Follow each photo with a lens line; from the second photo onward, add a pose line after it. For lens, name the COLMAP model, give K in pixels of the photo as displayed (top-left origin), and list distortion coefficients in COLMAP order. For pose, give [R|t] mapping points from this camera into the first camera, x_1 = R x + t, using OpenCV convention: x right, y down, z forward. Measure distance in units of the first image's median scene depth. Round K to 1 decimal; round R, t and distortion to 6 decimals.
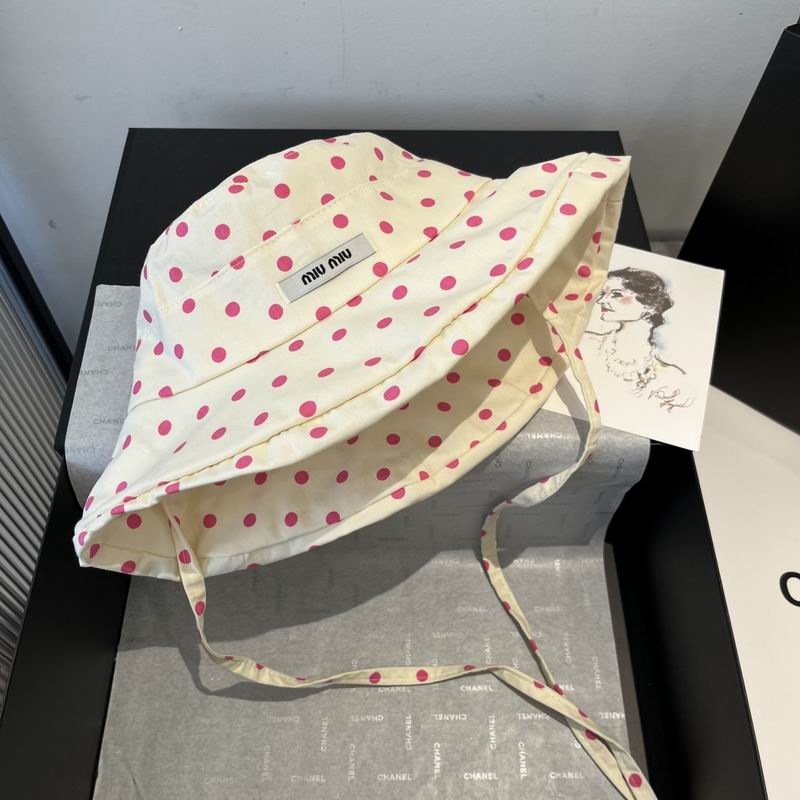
lens RADIAL K [[873.3, 0, 407.6], [0, 873.3, 395.9], [0, 0, 1]] dist [0.057826, 0.000000]
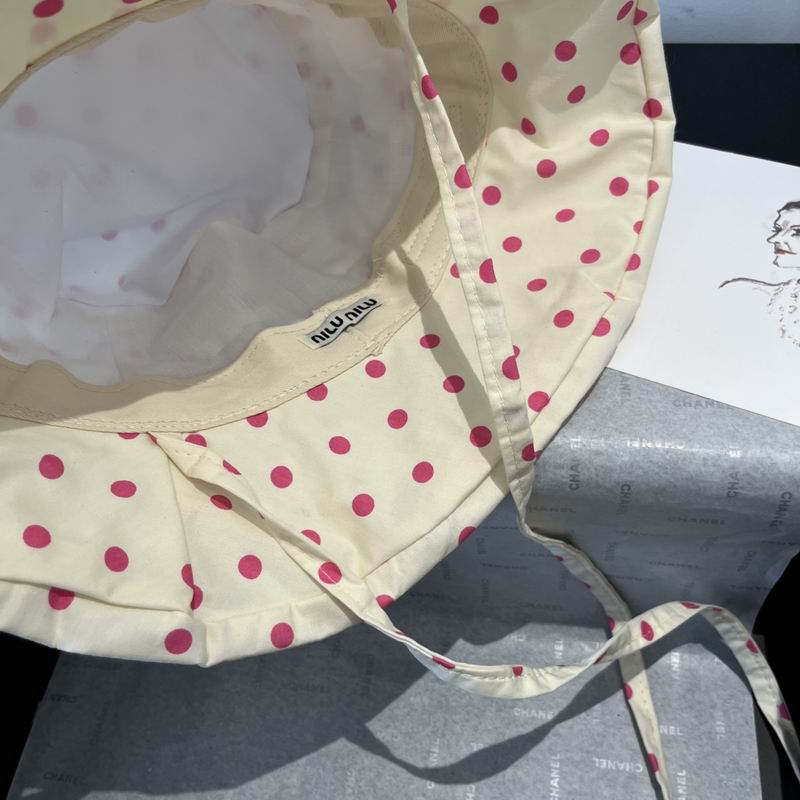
lens RADIAL K [[873.3, 0, 415.9], [0, 873.3, 392.5], [0, 0, 1]] dist [0.057826, 0.000000]
pose [[0.984509, 0.068625, -0.161348, 0.079769], [-0.080193, 0.994572, -0.066303, 0.056810], [0.155922, 0.078215, 0.984668, 0.332694]]
